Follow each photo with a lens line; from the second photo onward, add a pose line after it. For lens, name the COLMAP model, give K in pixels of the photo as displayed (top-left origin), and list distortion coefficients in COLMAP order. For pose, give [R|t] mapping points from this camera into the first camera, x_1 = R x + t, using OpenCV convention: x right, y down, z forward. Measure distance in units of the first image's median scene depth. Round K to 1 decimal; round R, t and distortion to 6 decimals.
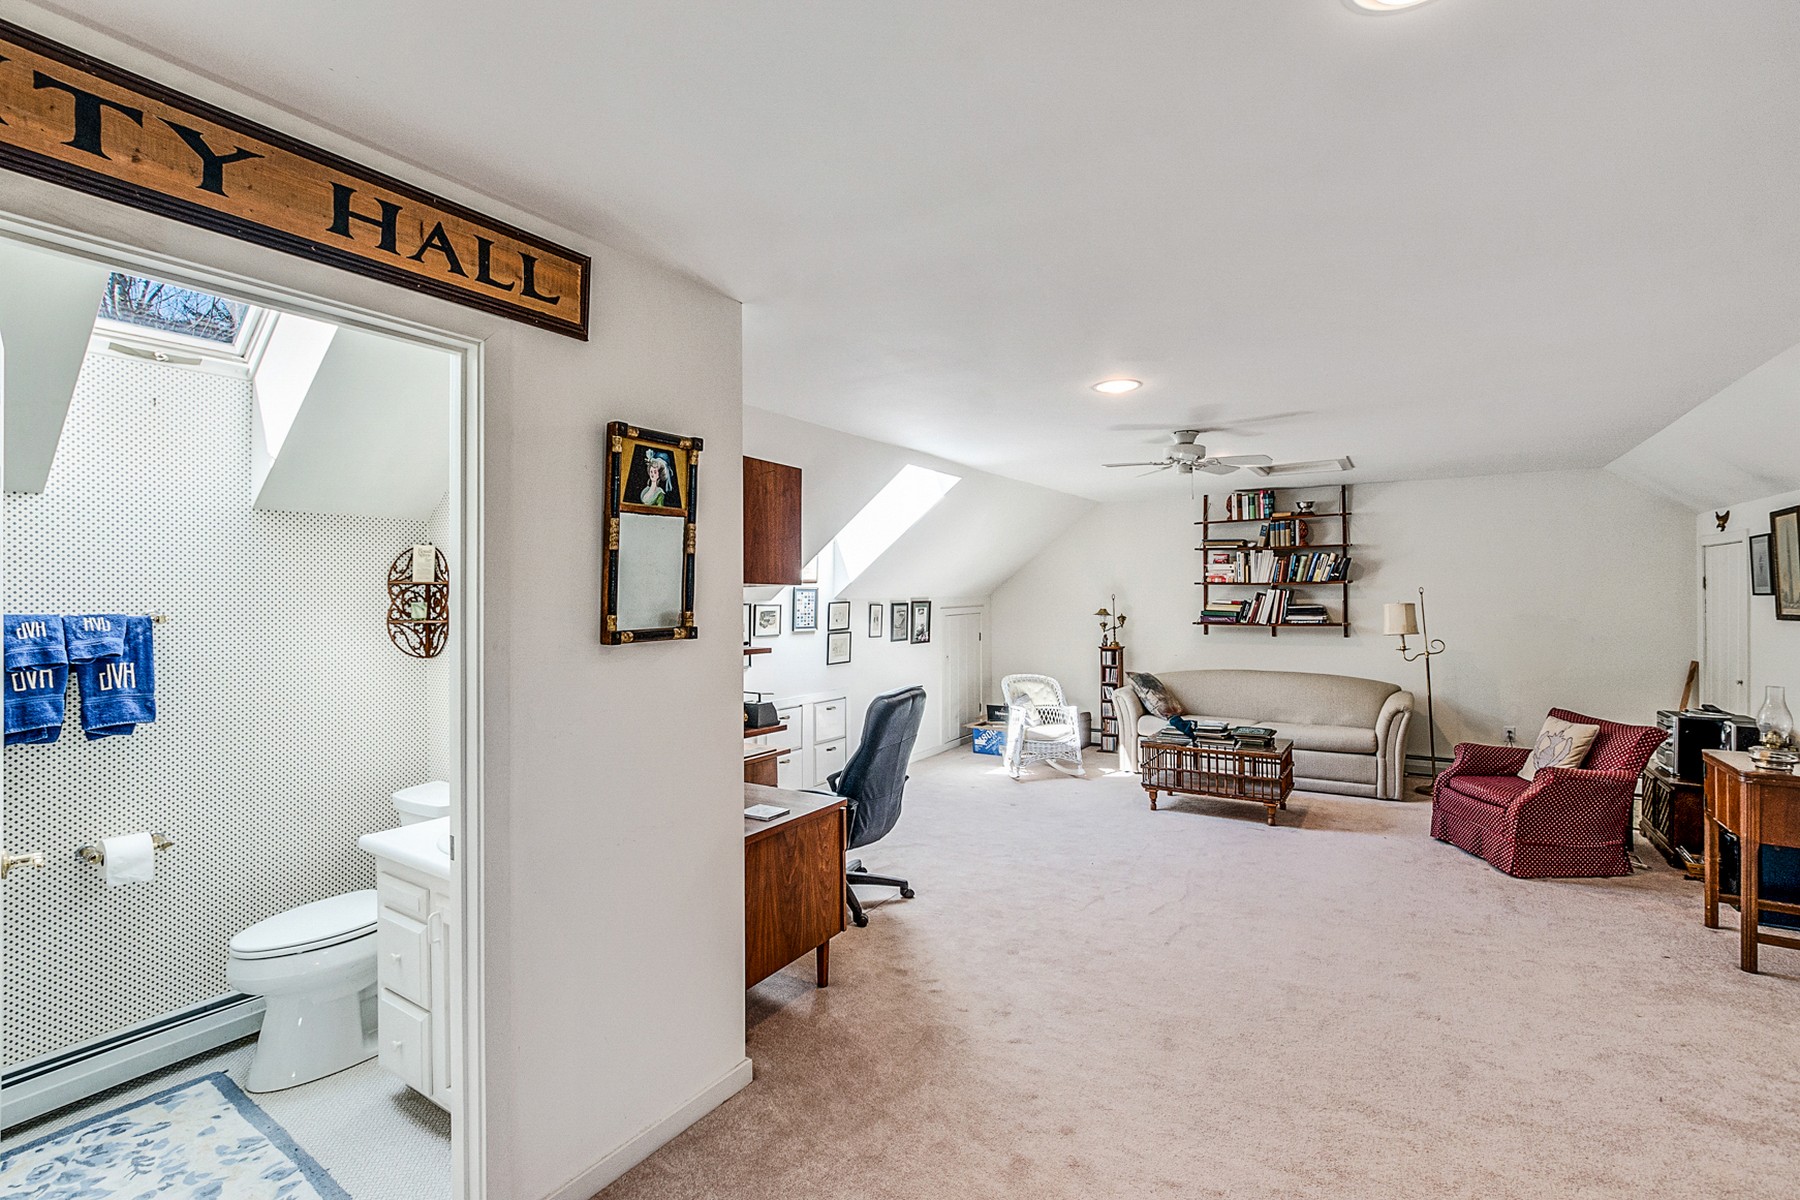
lens RADIAL K [[810.8, 0, 902.8], [0, 810.8, 595.4], [0, 0, 1]] dist [-0.015755, 0.003148]
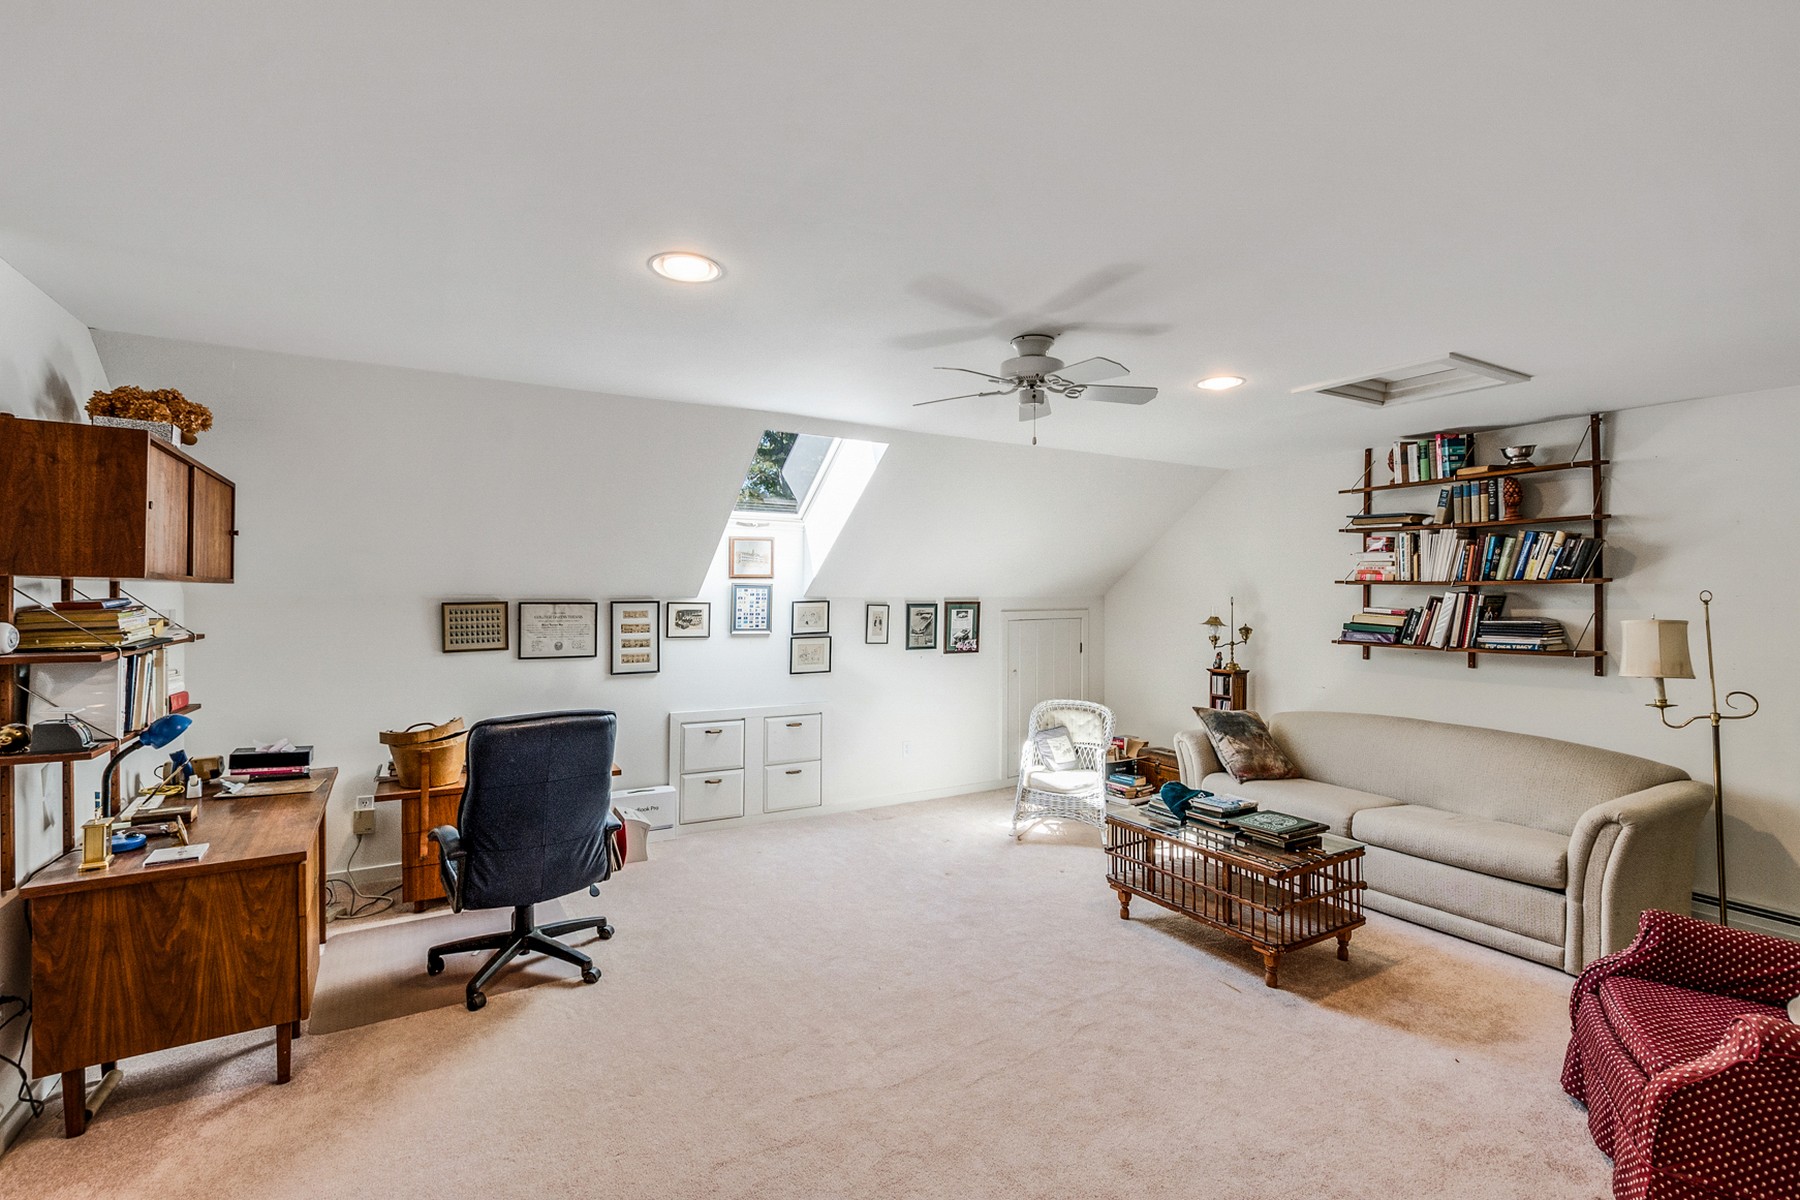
lens RADIAL K [[810.8, 0, 899.3], [0, 810.8, 596.2], [0, 0, 1]] dist [-0.015755, 0.003148]
pose [[0.892808, 0.013183, -0.450244, 0.355952], [-0.011614, 0.999913, 0.006248, -0.003038], [0.450288, -0.000350, 0.892884, 0.255781]]
